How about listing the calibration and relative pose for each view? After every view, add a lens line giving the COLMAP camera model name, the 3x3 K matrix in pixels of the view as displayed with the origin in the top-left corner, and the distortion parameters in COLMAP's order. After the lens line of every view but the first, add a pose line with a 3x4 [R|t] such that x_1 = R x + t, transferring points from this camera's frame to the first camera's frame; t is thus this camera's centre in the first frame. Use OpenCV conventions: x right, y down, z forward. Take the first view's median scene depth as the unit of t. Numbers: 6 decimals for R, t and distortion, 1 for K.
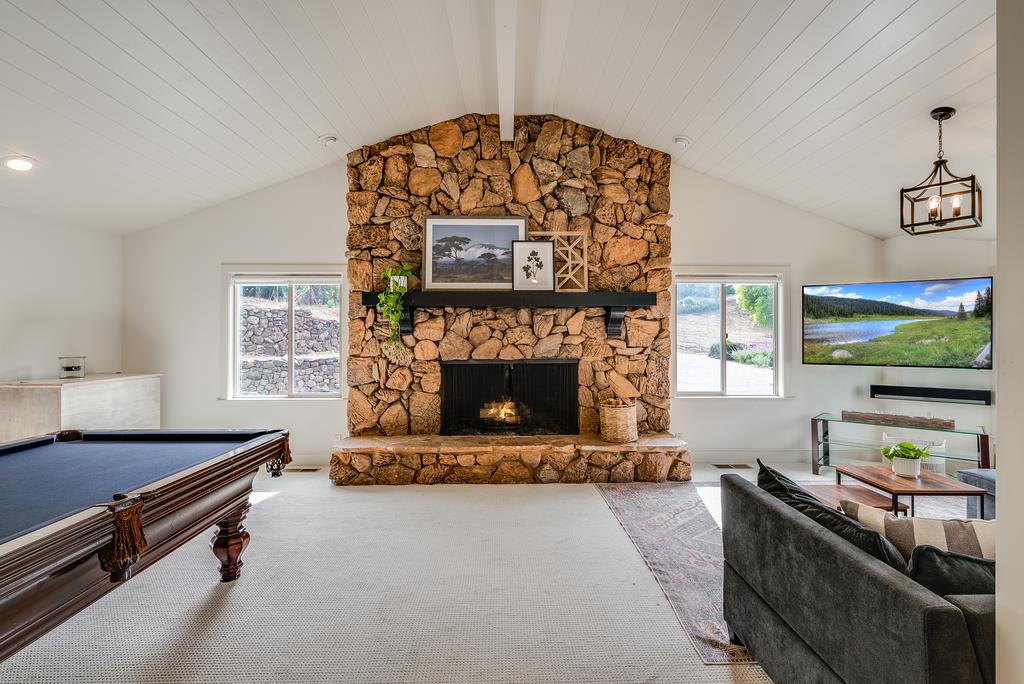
lens RADIAL K [[464.3, 0, 515.0], [0, 464.3, 337.0], [0, 0, 1]] dist [-0.000029, -0.000097]
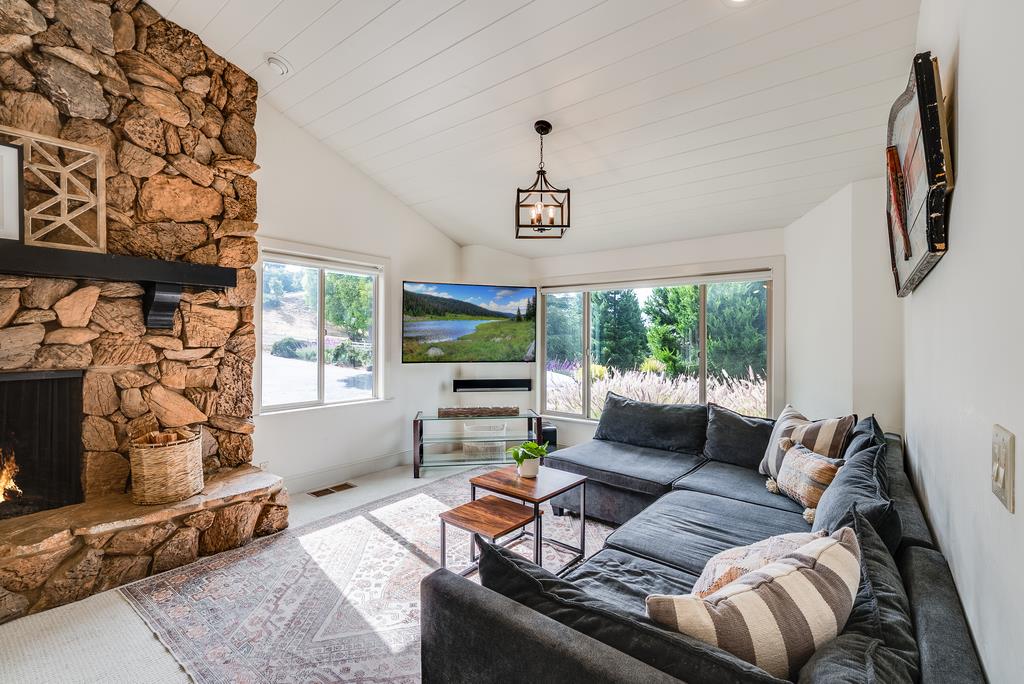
lens RADIAL K [[464.3, 0, 515.0], [0, 464.3, 337.0], [0, 0, 1]] dist [-0.000029, -0.000097]
pose [[0.637442, 0.005243, 0.770480, 0.034939], [-0.009673, 0.999952, 0.001198, 0.001249], [-0.770437, -0.008217, 0.637463, 0.227338]]
